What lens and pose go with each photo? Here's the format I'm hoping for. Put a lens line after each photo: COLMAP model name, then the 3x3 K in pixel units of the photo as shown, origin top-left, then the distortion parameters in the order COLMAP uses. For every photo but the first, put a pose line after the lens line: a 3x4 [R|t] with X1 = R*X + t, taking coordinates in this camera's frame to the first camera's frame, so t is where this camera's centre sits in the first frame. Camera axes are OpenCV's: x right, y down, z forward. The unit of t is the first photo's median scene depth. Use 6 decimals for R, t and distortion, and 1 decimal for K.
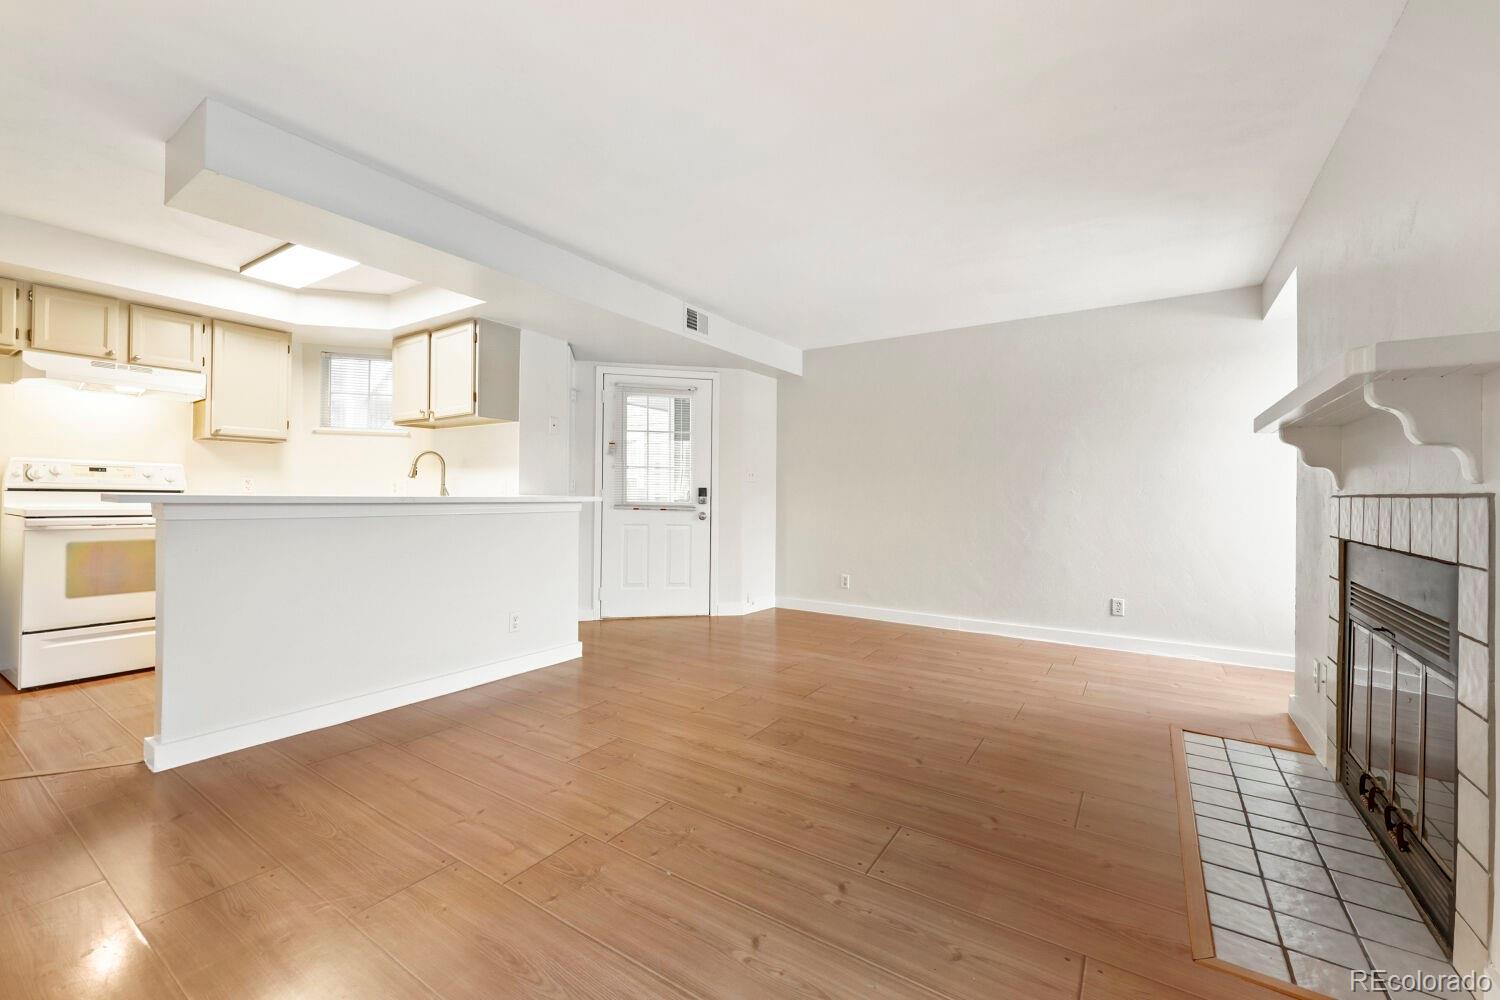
lens RADIAL K [[611.9, 0, 747.7], [0, 611.9, 494.5], [0, 0, 1]] dist [-0.000809, -0.000298]
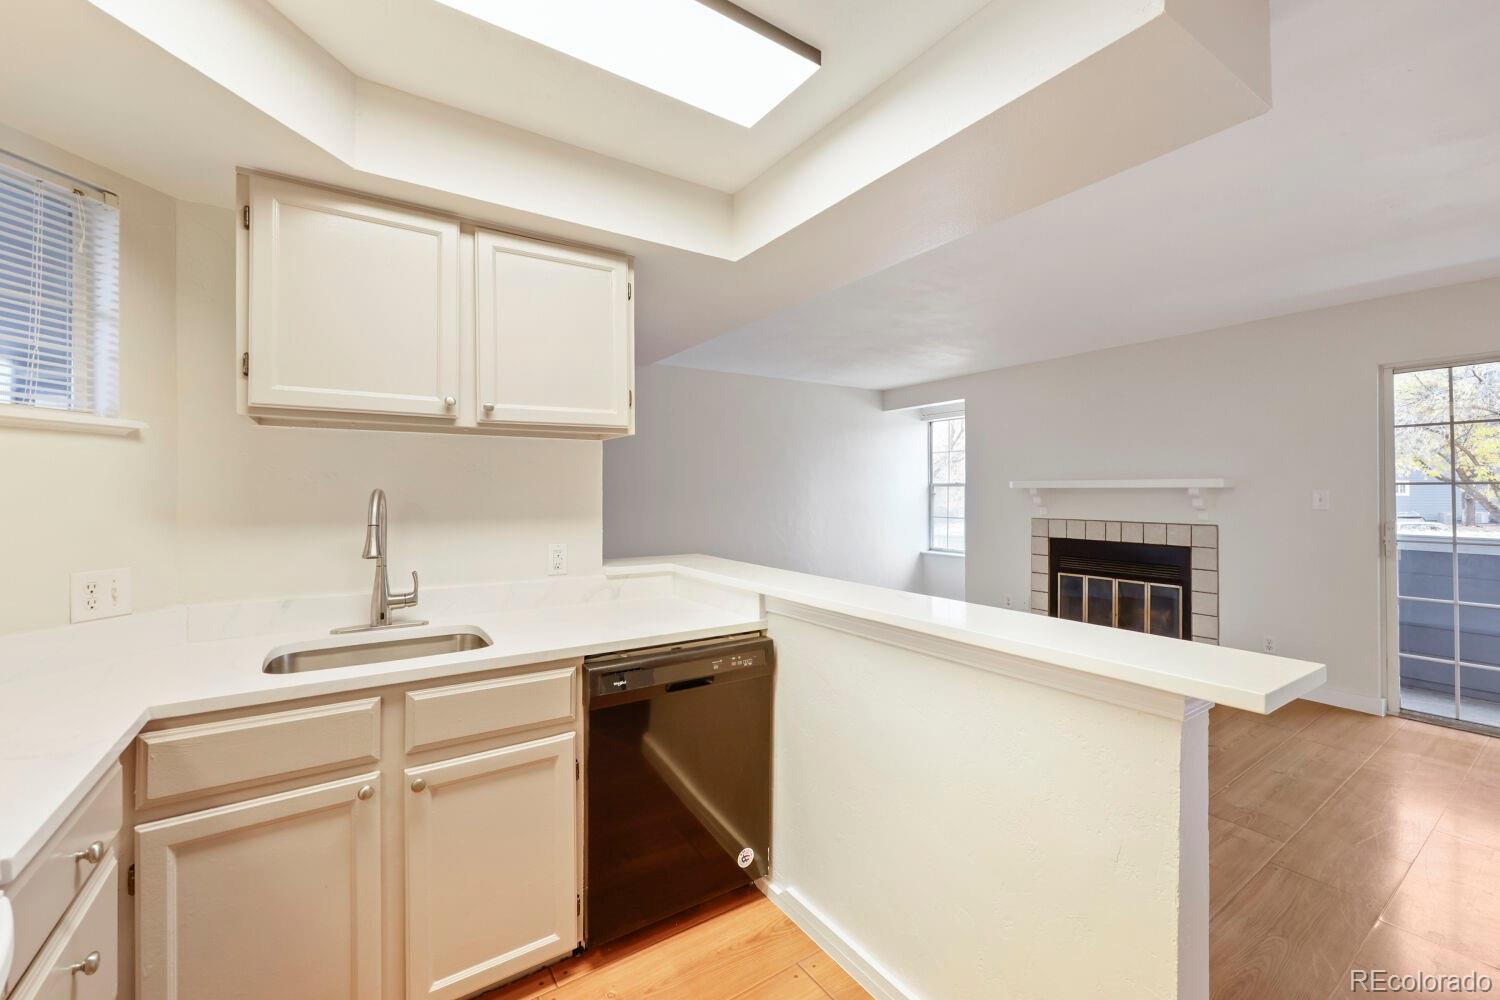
lens RADIAL K [[611.9, 0, 756.6], [0, 611.9, 485.5], [0, 0, 1]] dist [-0.000809, -0.000298]
pose [[0.371076, -0.007636, 0.928571, -0.963359], [0.007029, 0.999961, 0.005414, -0.087734], [-0.928576, 0.004518, 0.371115, 0.723642]]
